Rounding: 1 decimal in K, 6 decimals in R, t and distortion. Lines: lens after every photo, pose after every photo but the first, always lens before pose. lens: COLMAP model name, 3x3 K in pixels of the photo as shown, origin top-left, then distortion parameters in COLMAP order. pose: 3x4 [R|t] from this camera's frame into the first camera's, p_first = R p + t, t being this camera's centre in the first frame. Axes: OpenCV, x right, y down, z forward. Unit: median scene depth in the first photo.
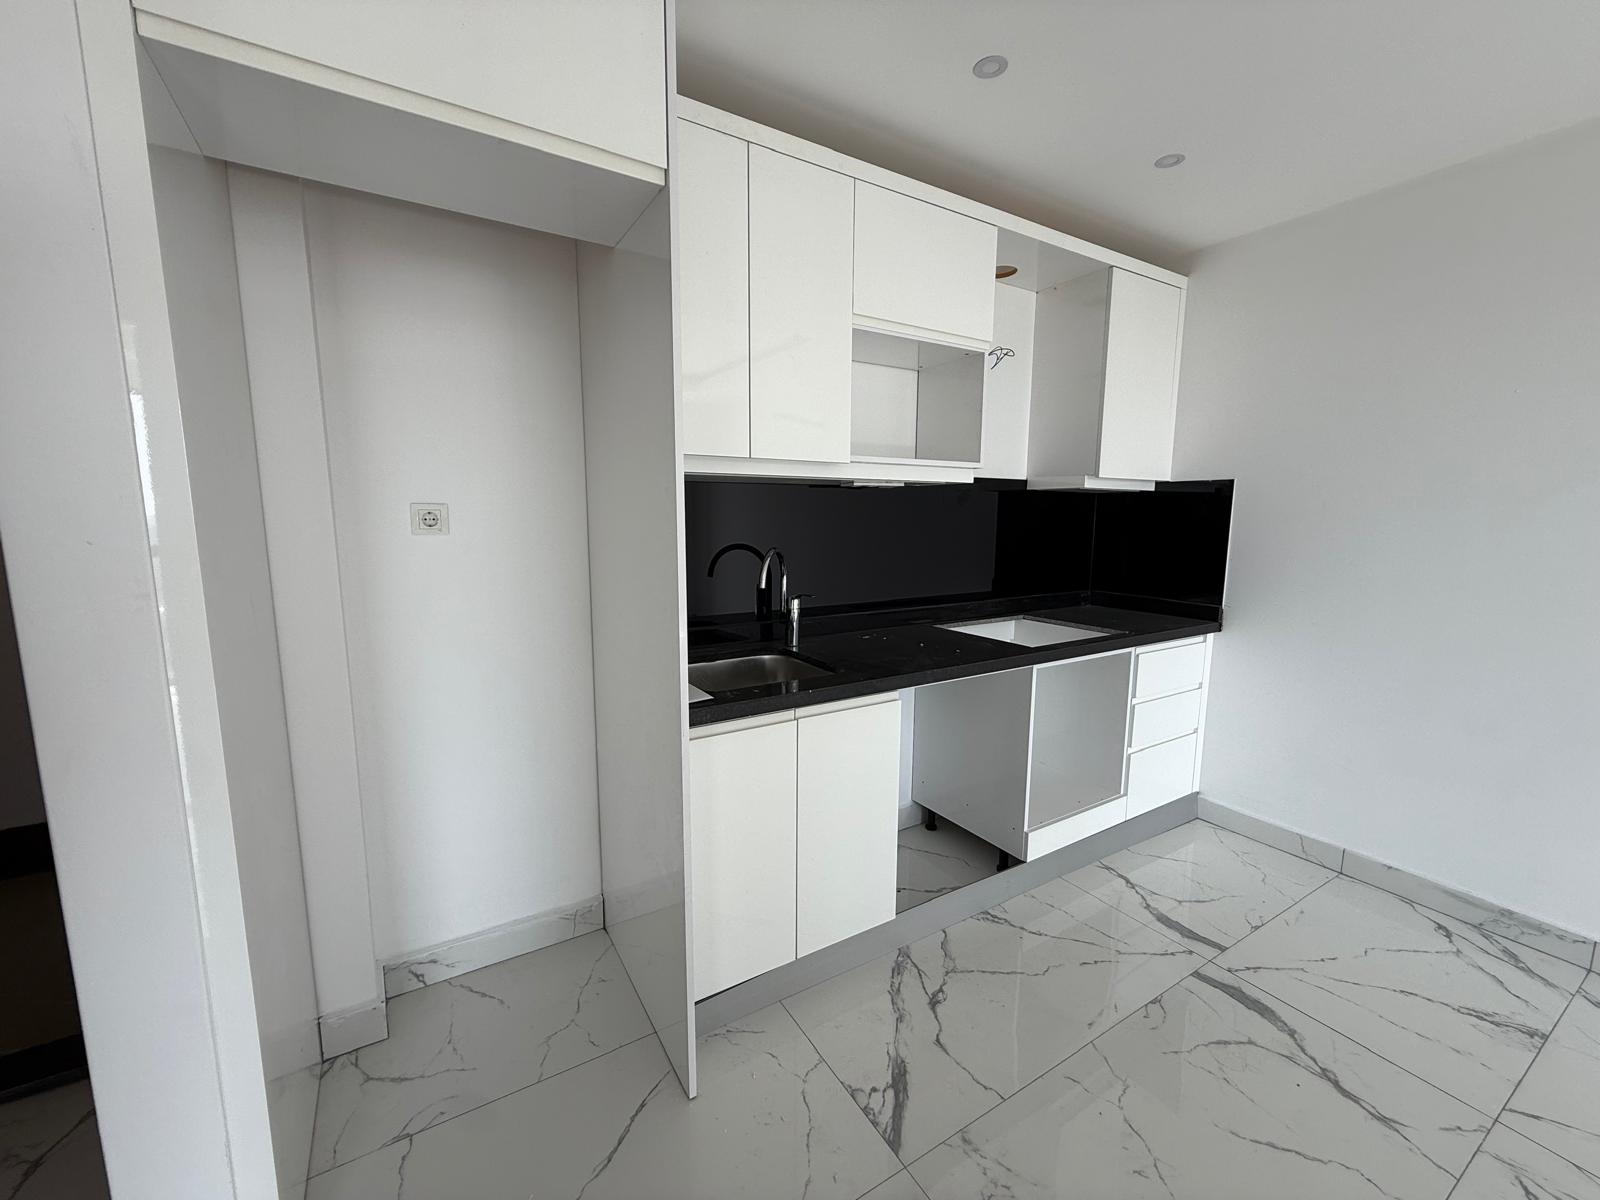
lens RADIAL K [[635.2, 0, 806.9], [0, 635.2, 593.6], [0, 0, 1]] dist [-0.000203, -0.000666]
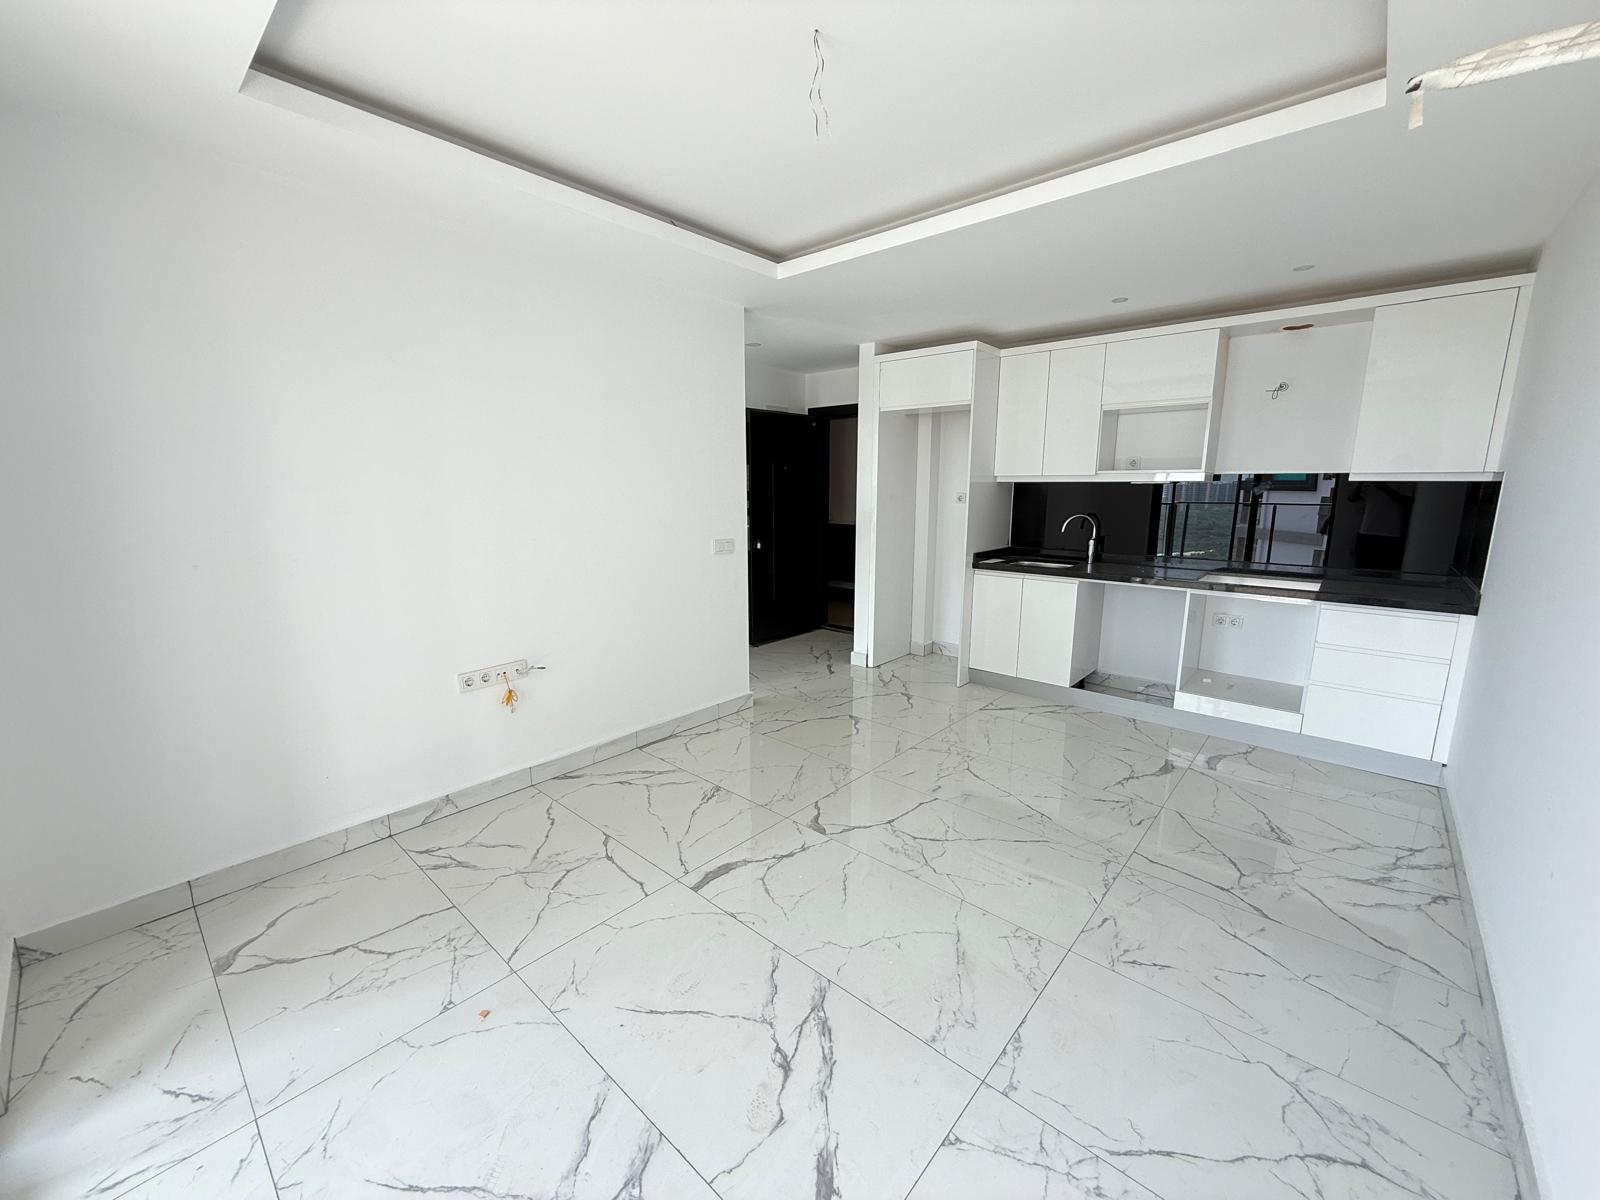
lens RADIAL K [[635.2, 0, 802.4], [0, 635.2, 599.9], [0, 0, 1]] dist [-0.000203, -0.000666]
pose [[0.294395, 0.158479, -0.942452, 1.921278], [-0.129716, 0.983655, 0.124888, 0.071536], [0.946840, 0.085485, 0.310140, -0.563403]]
